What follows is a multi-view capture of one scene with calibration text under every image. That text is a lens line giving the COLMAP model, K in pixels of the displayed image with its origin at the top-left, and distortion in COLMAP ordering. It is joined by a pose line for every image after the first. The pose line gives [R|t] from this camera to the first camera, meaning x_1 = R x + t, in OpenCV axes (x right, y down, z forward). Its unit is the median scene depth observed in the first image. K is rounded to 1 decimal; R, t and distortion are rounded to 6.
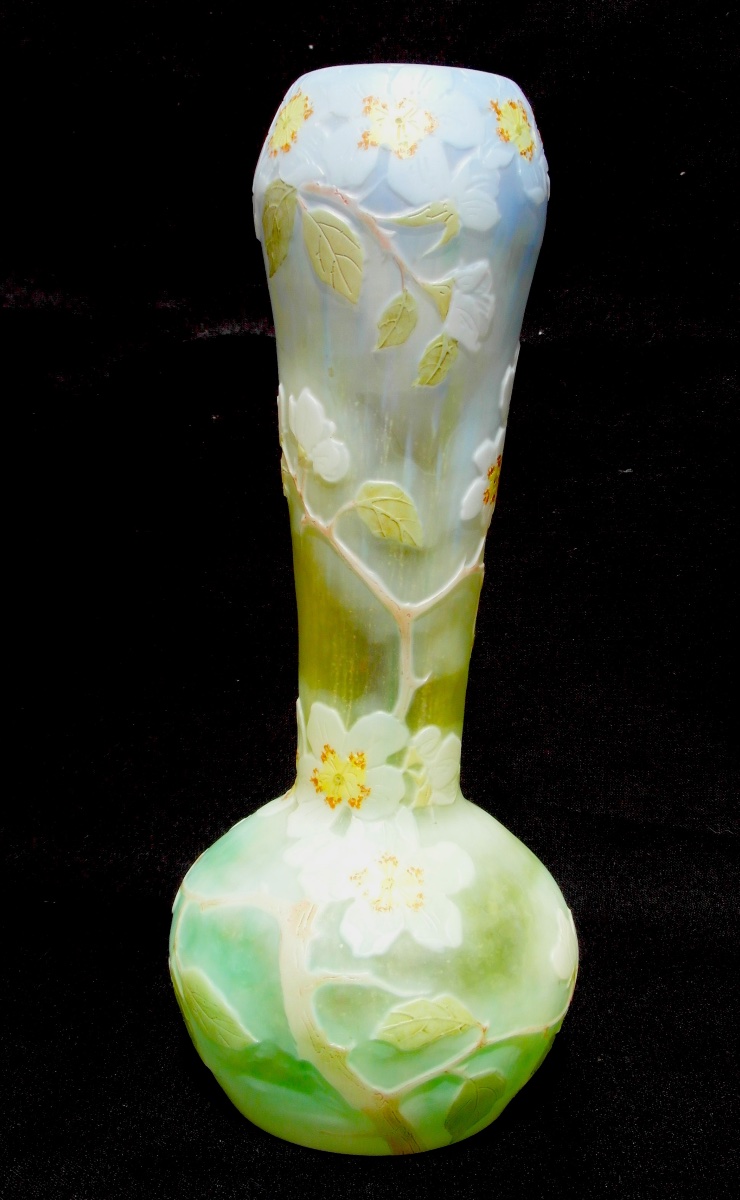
lens RADIAL K [[1500.9, 0, 389.5], [0, 1500.9, 598.6], [0, 0, 1]] dist [-0.007080, 0.000000]
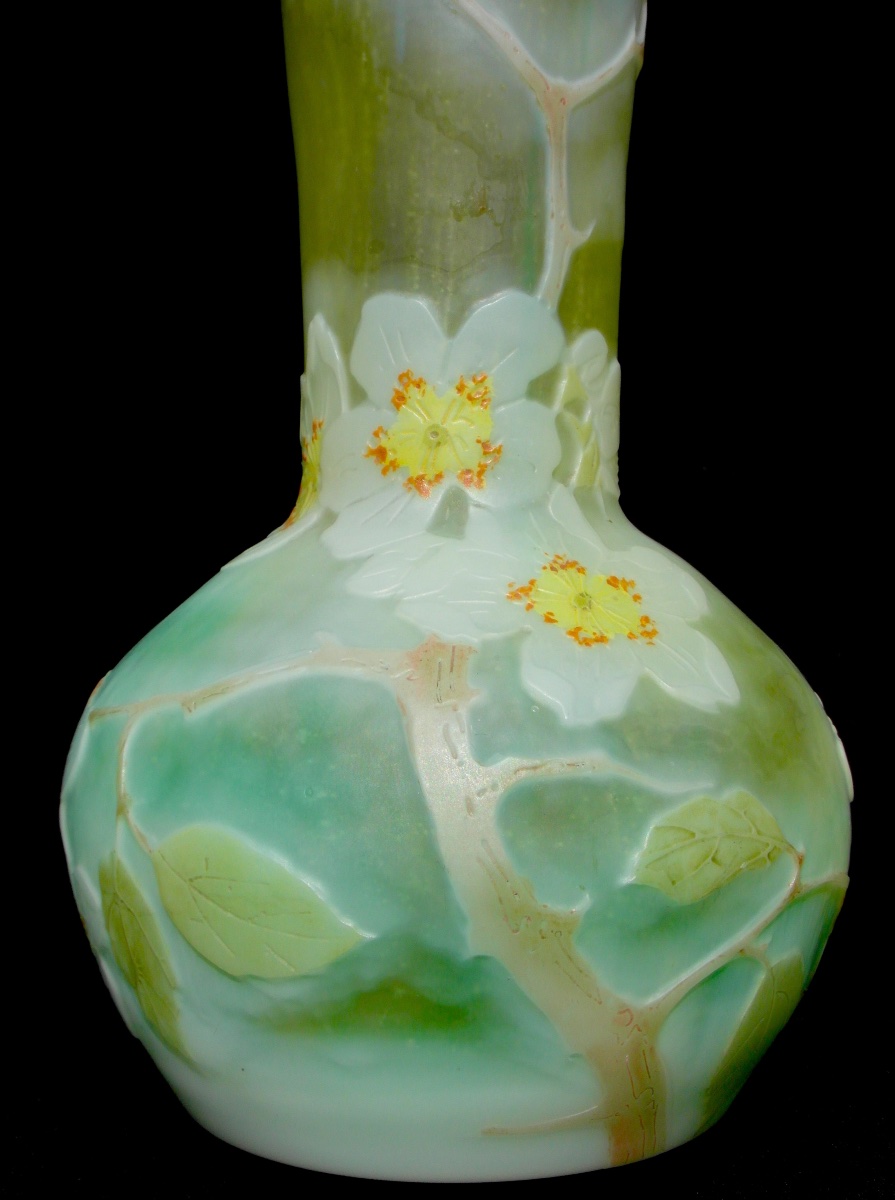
lens RADIAL K [[1949.2, 0, 440.2], [0, 1949.2, 596.6], [0, 0, 1]] dist [-0.226402, 0.000000]
pose [[0.943442, -0.049713, 0.327789, -0.259447], [0.092073, 0.989090, -0.114995, 0.258649], [-0.318496, 0.138671, 0.937726, 0.403601]]
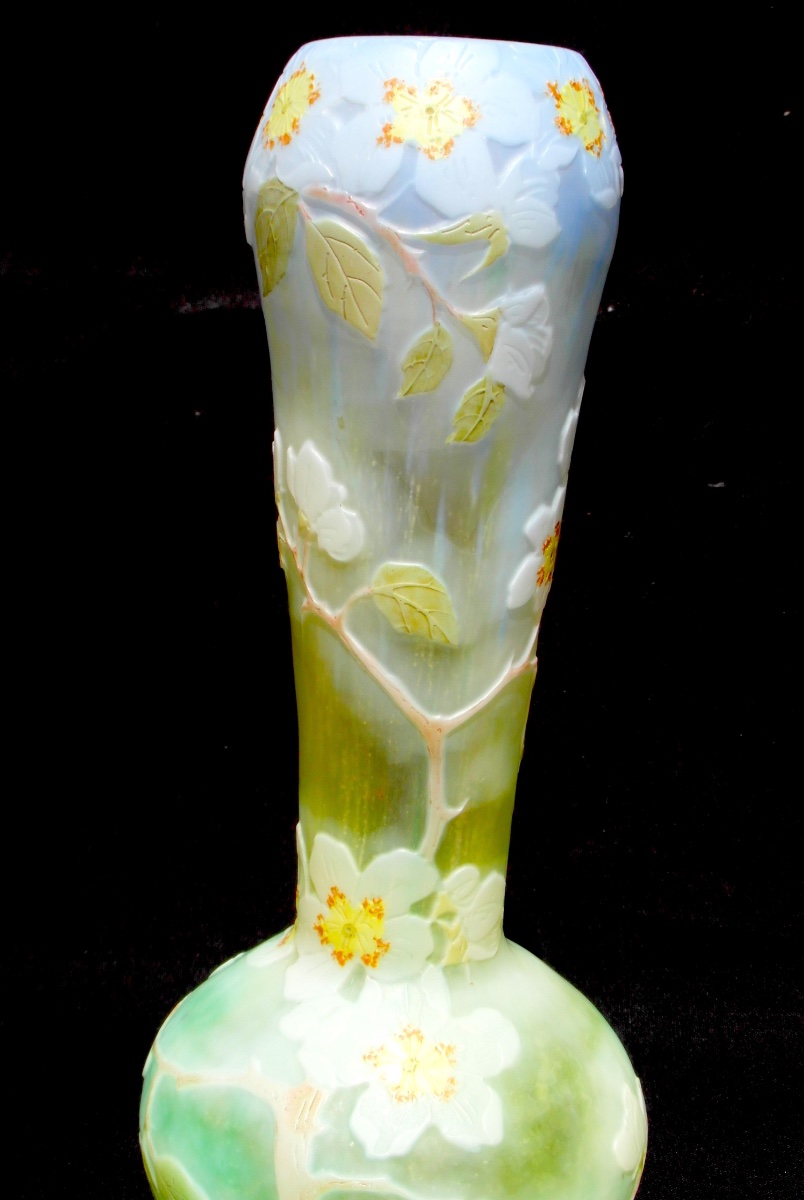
lens RADIAL K [[1842.0, 0, 399.4], [0, 1842.0, 595.6], [0, 0, 1]] dist [-0.210511, 0.000000]
pose [[0.999908, 0.006193, -0.012087, 0.003058], [-0.005764, 0.999362, 0.035235, -0.092616], [0.012298, -0.035162, 0.999306, 0.047110]]
